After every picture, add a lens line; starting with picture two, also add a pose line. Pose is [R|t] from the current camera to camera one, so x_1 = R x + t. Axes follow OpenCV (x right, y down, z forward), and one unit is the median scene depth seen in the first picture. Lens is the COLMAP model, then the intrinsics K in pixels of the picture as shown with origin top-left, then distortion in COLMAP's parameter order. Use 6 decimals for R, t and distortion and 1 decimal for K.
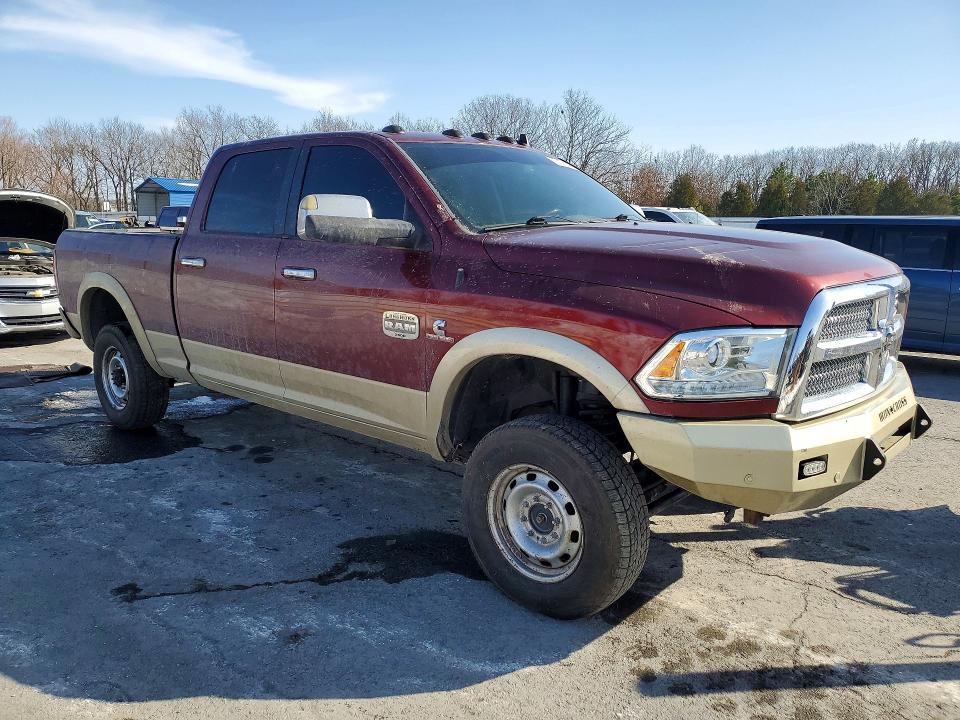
lens RADIAL K [[739.4, 0, 483.3], [0, 739.4, 363.5], [0, 0, 1]] dist [0.005416, 0.010635]
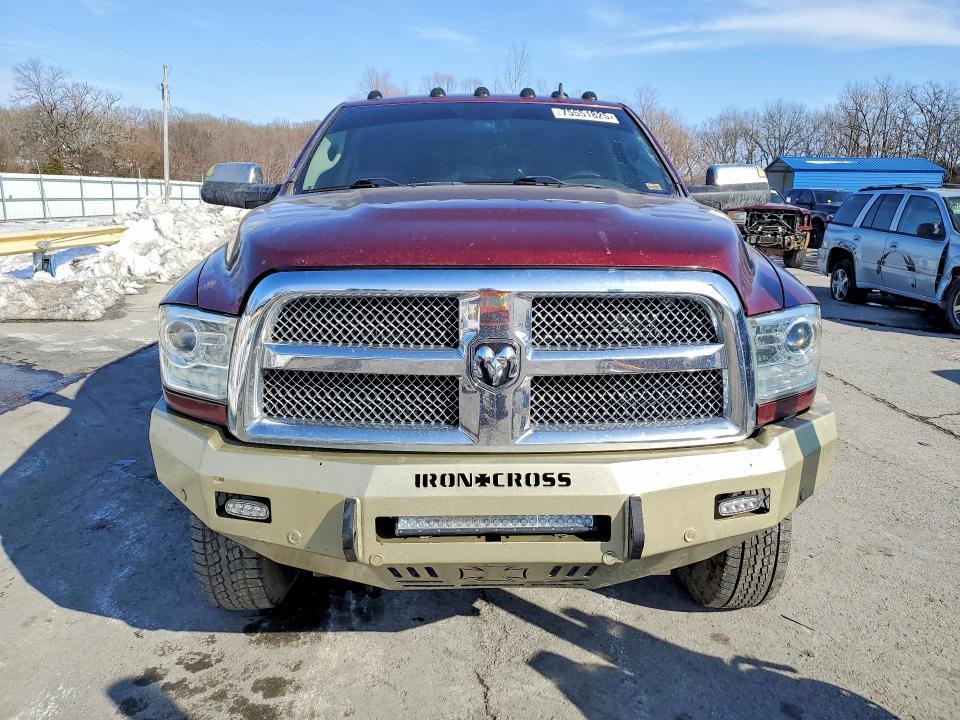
lens RADIAL K [[739.4, 0, 480.4], [0, 739.4, 356.2], [0, 0, 1]] dist [0.005416, 0.010635]
pose [[0.683171, 0.153473, -0.713949, 0.928356], [-0.141247, 0.986975, 0.077006, -0.083242], [0.716468, 0.048235, 0.695951, 0.544018]]
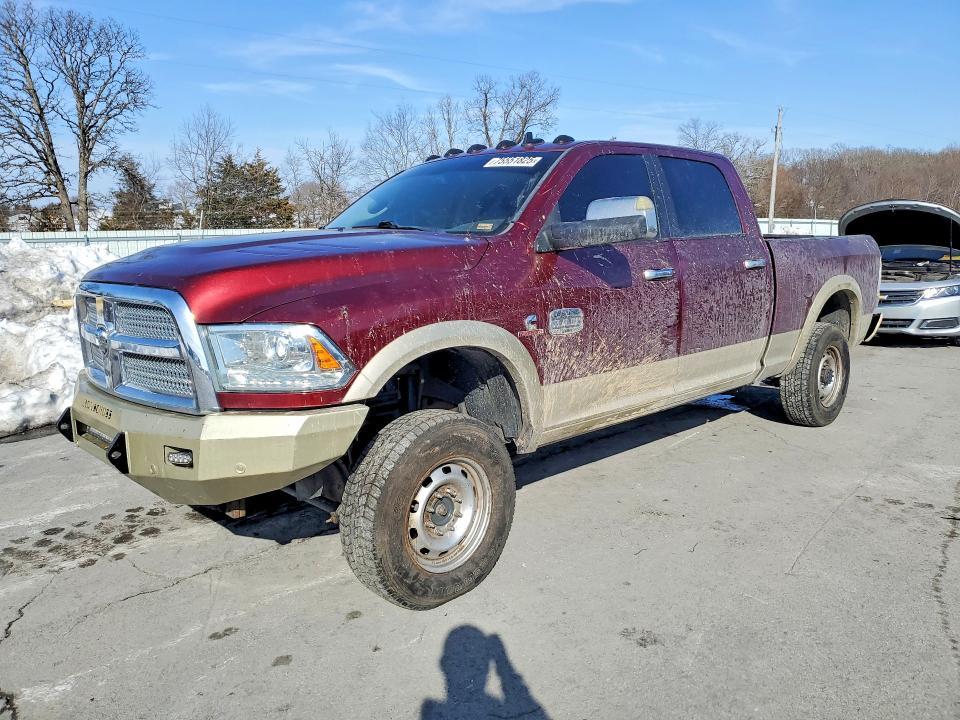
lens RADIAL K [[739.4, 0, 481.8], [0, 739.4, 360.4], [0, 0, 1]] dist [0.005416, 0.010635]
pose [[-0.072500, 0.160061, -0.984441, 1.461514], [-0.173421, 0.969980, 0.170482, -0.263280], [0.982176, 0.183083, -0.042566, 1.501917]]
